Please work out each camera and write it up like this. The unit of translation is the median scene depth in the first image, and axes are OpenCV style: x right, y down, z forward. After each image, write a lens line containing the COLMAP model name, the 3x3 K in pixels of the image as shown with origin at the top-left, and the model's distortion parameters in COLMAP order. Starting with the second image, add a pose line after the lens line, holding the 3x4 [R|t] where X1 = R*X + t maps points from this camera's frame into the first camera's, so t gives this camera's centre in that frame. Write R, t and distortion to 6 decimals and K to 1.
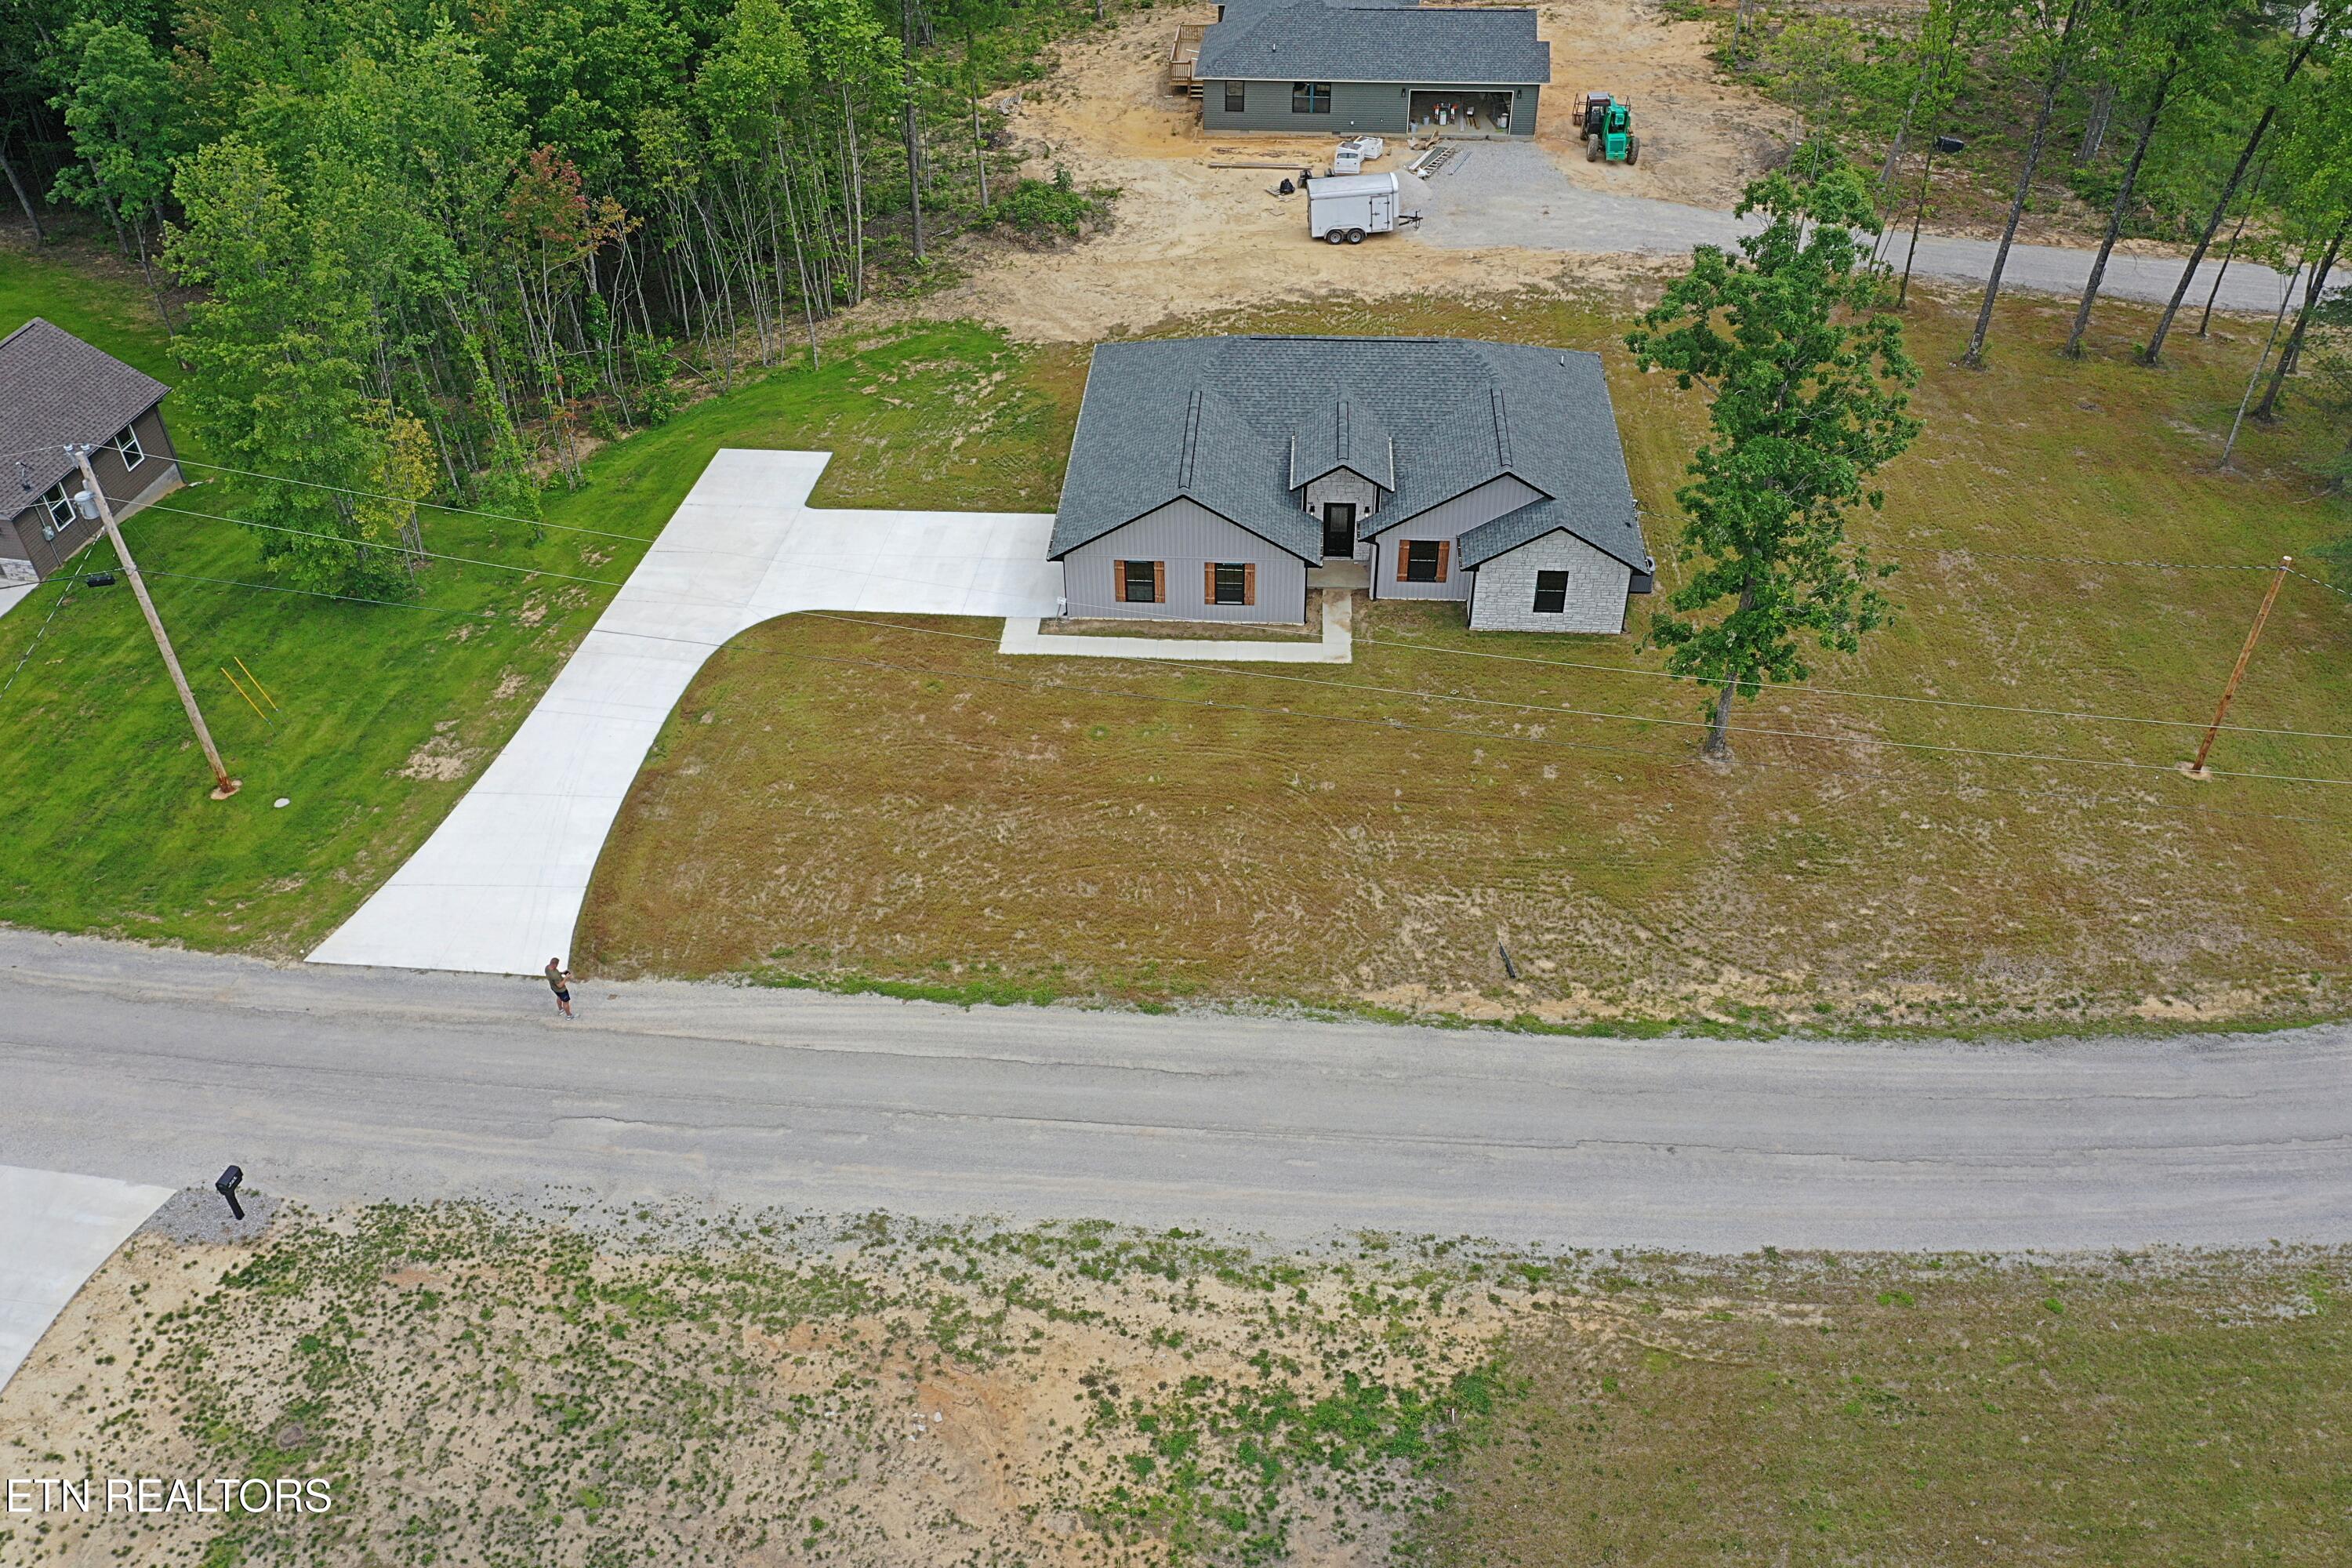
lens RADIAL K [[1859.6, 0, 1166.7], [0, 1859.6, 769.0], [0, 0, 1]] dist [-0.006694, -0.000798]
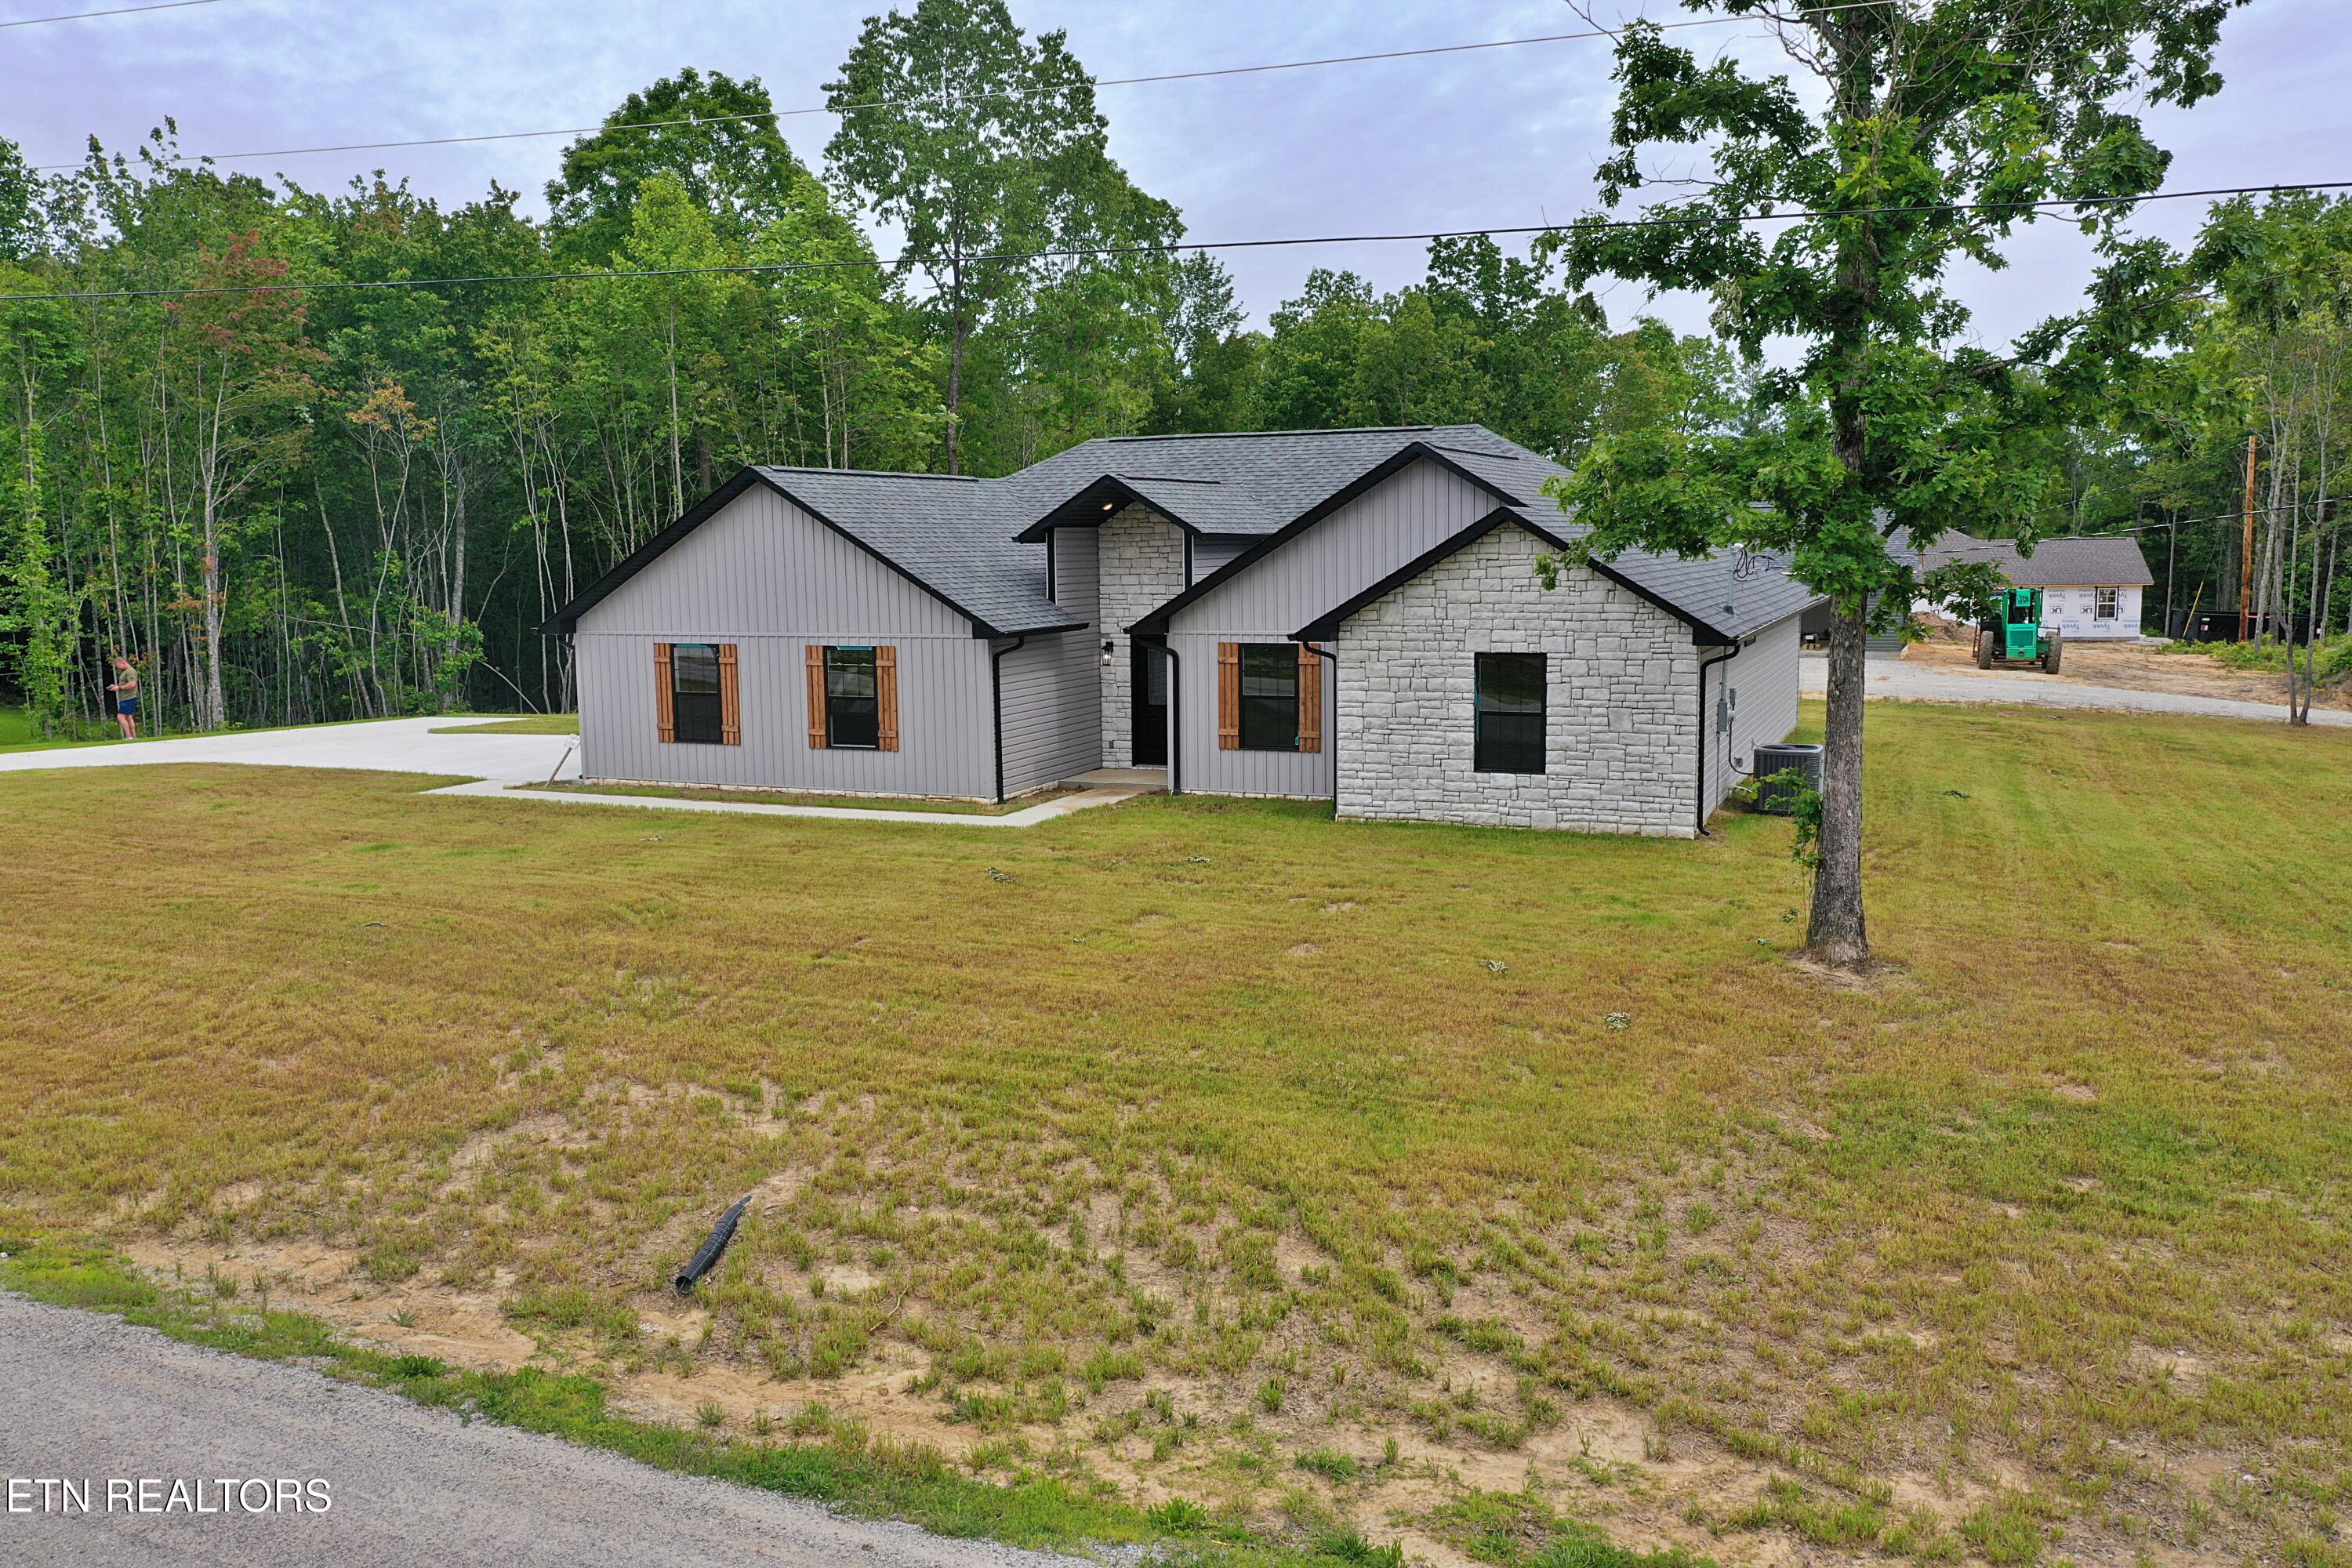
lens RADIAL K [[1859.6, 0, 1166.7], [0, 1859.6, 769.0], [0, 0, 1]] dist [-0.006694, -0.000798]
pose [[0.943058, 0.044764, -0.329604, 0.318244], [-0.212426, 0.843567, -0.493224, 0.158842], [0.255964, 0.535155, 0.805041, 0.766628]]
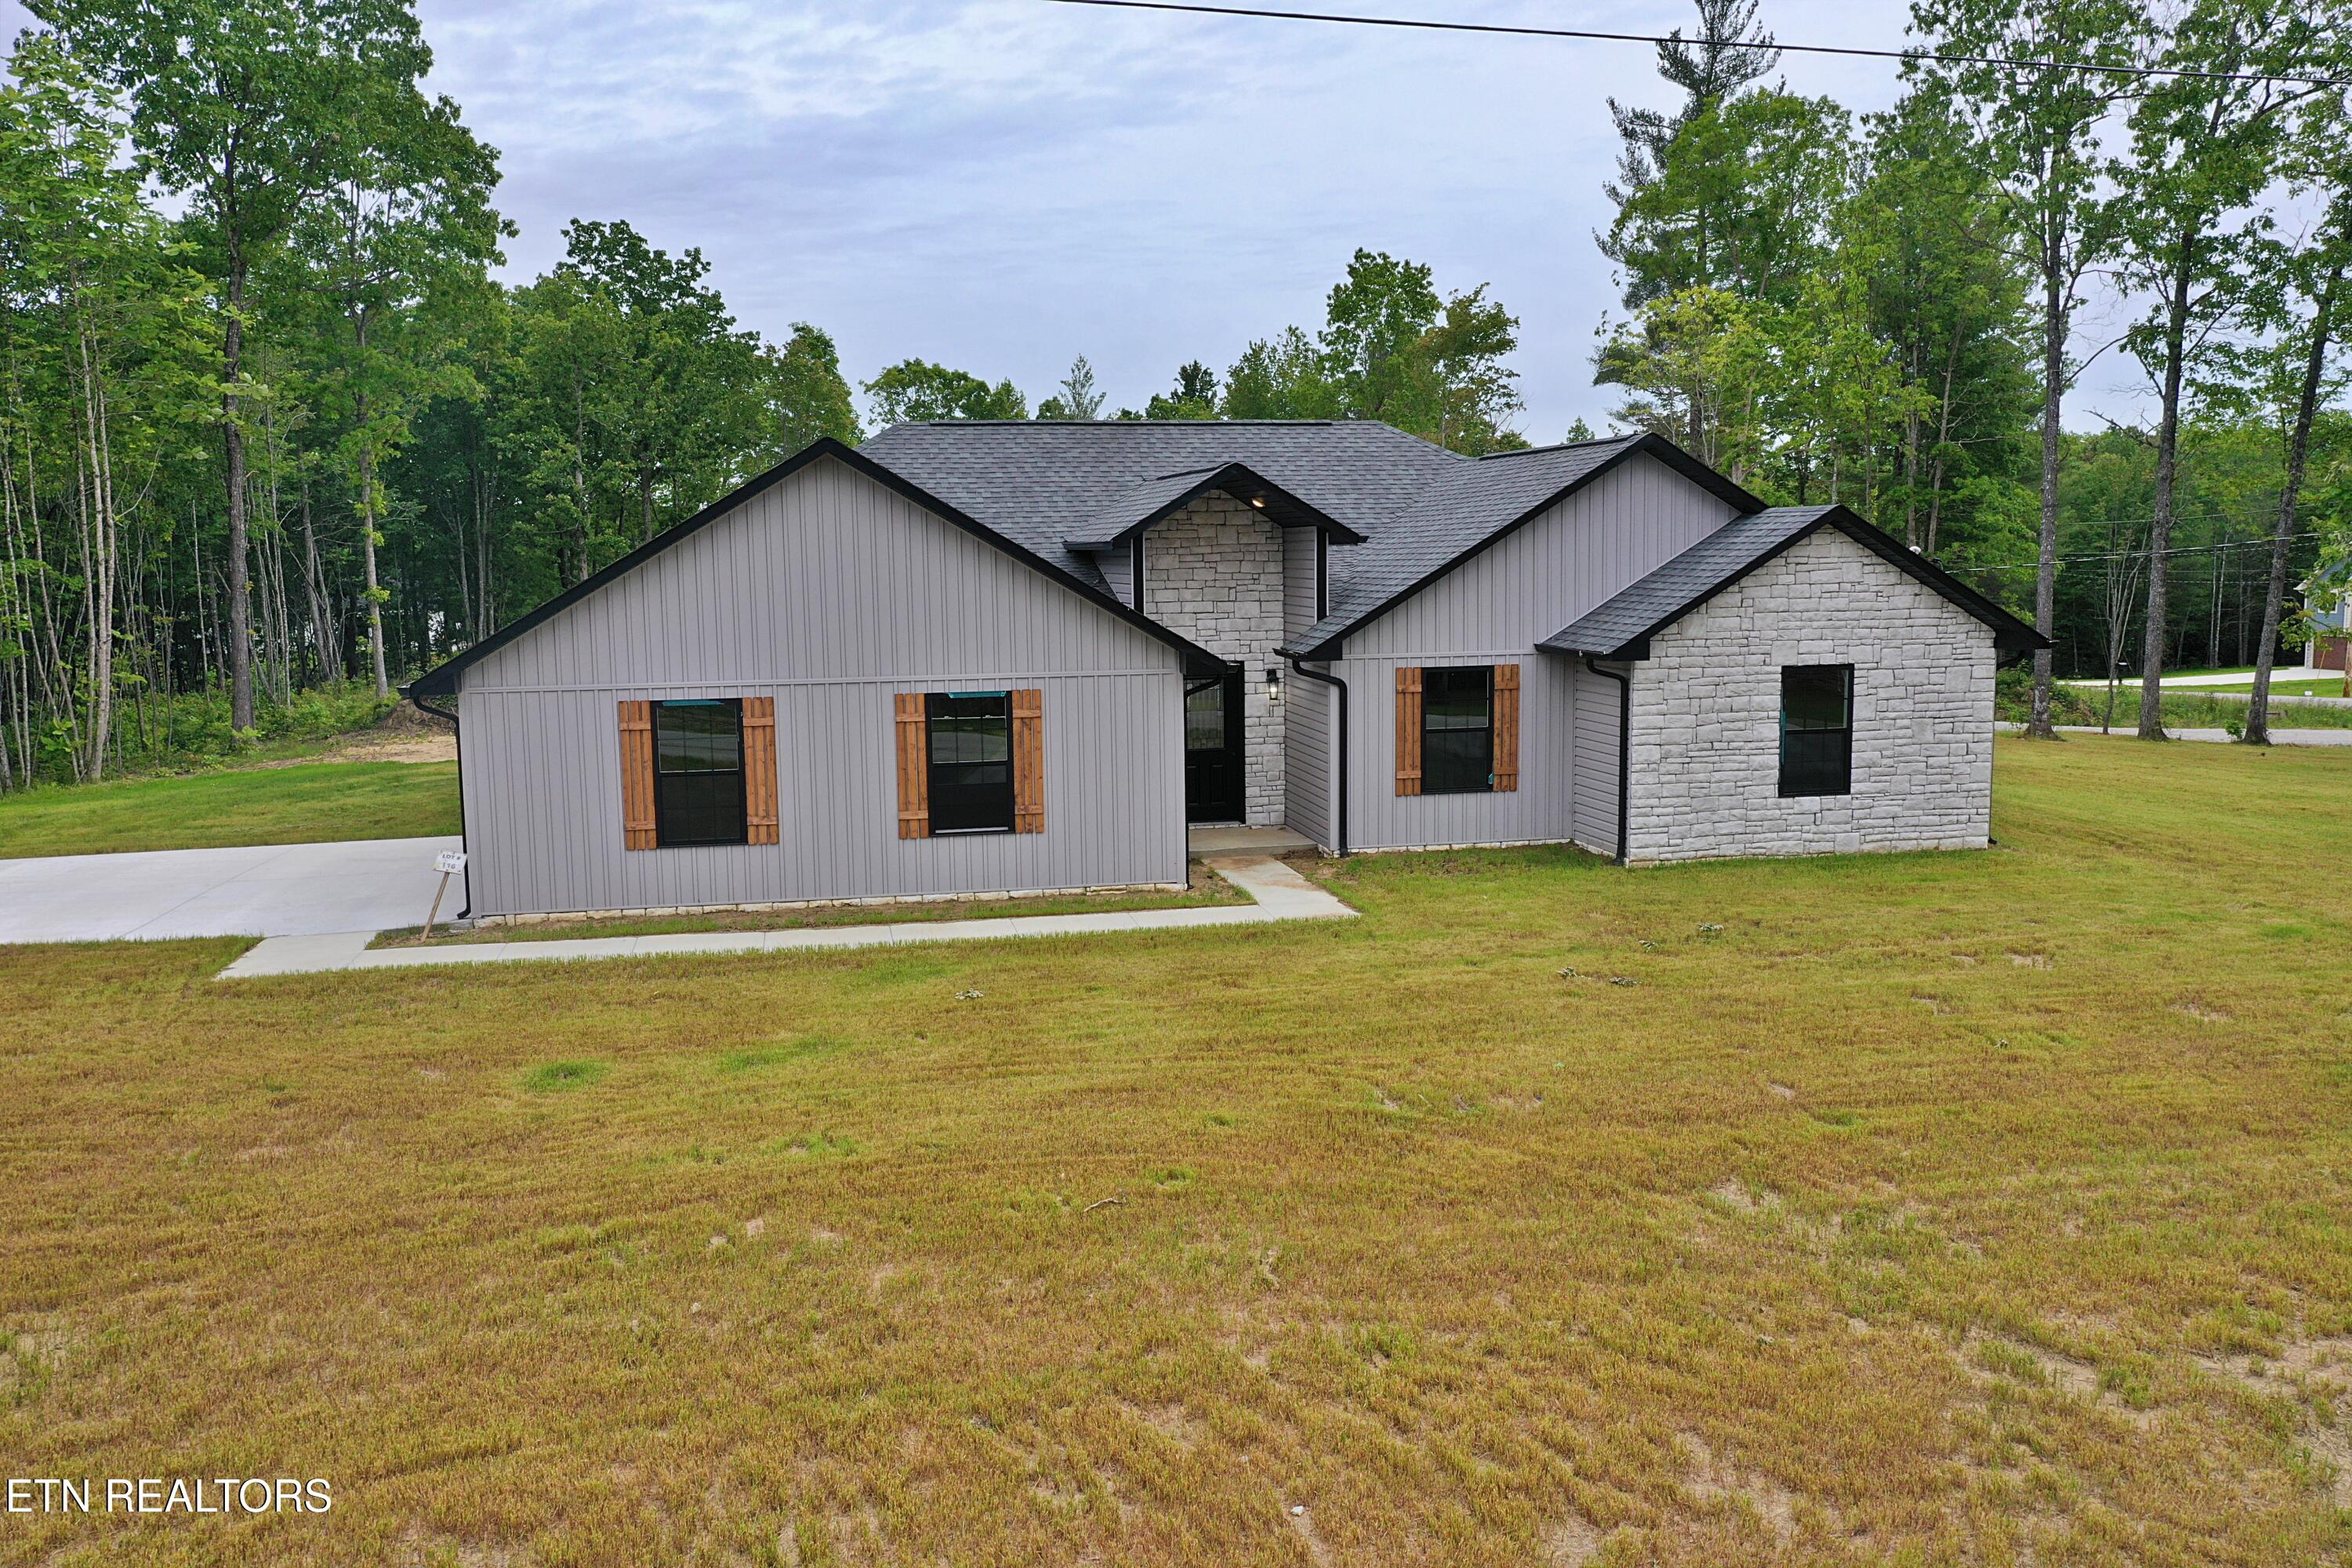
lens RADIAL K [[1858.8, 0, 1161.2], [0, 1858.8, 783.3], [0, 0, 1]] dist [0.009064, 0.004640]
pose [[0.965222, -0.031442, 0.259535, -0.025576], [0.164825, 0.843768, -0.510771, 0.100695], [-0.202927, 0.535786, 0.819606, 0.845534]]
